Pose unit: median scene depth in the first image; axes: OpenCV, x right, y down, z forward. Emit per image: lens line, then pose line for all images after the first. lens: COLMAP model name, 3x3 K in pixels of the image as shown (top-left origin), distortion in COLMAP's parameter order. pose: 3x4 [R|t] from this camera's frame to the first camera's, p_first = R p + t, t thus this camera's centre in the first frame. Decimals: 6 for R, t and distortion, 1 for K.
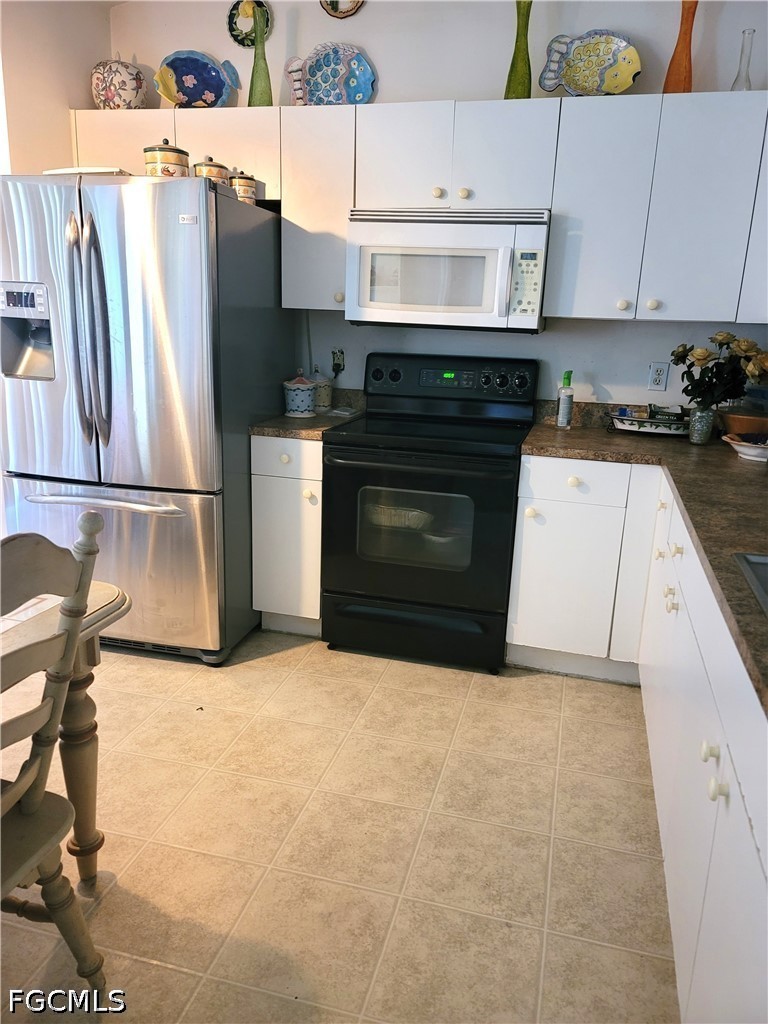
lens RADIAL K [[754.6, 0, 391.1], [0, 754.6, 510.9], [0, 0, 1]] dist [0.066247, -0.046482]
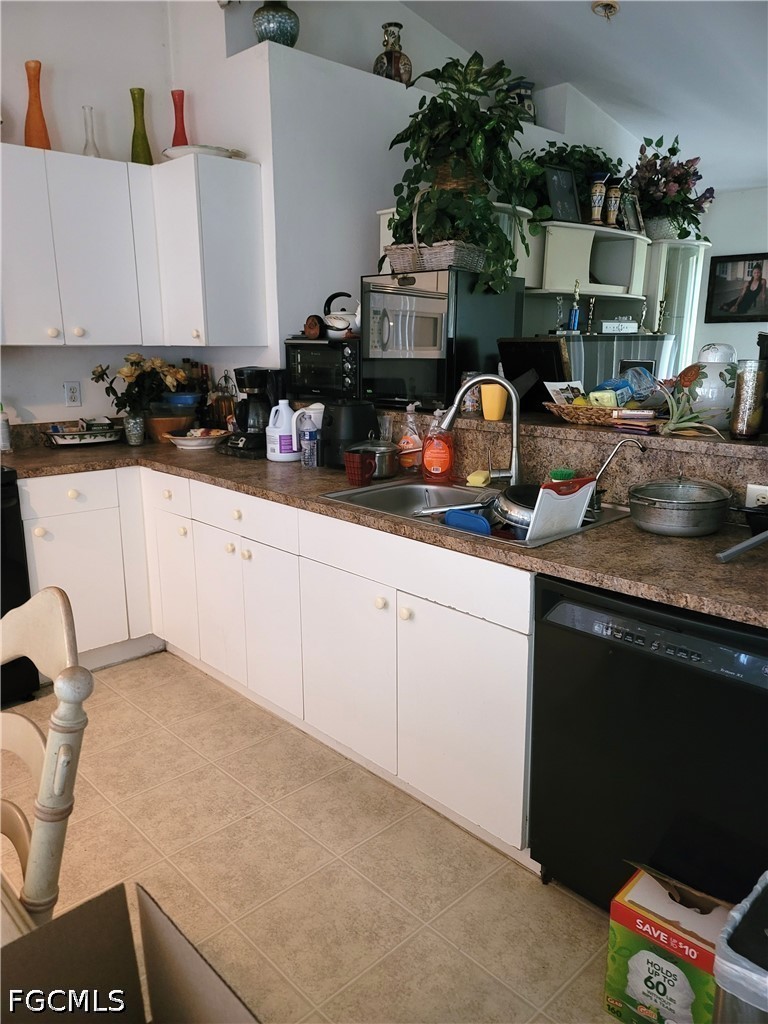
lens RADIAL K [[754.6, 0, 389.4], [0, 754.6, 513.2], [0, 0, 1]] dist [0.066247, -0.046482]
pose [[0.526486, -0.230158, 0.818437, -0.409561], [0.239348, 0.963849, 0.117082, -0.030242], [-0.815797, 0.134249, 0.562541, 0.008016]]
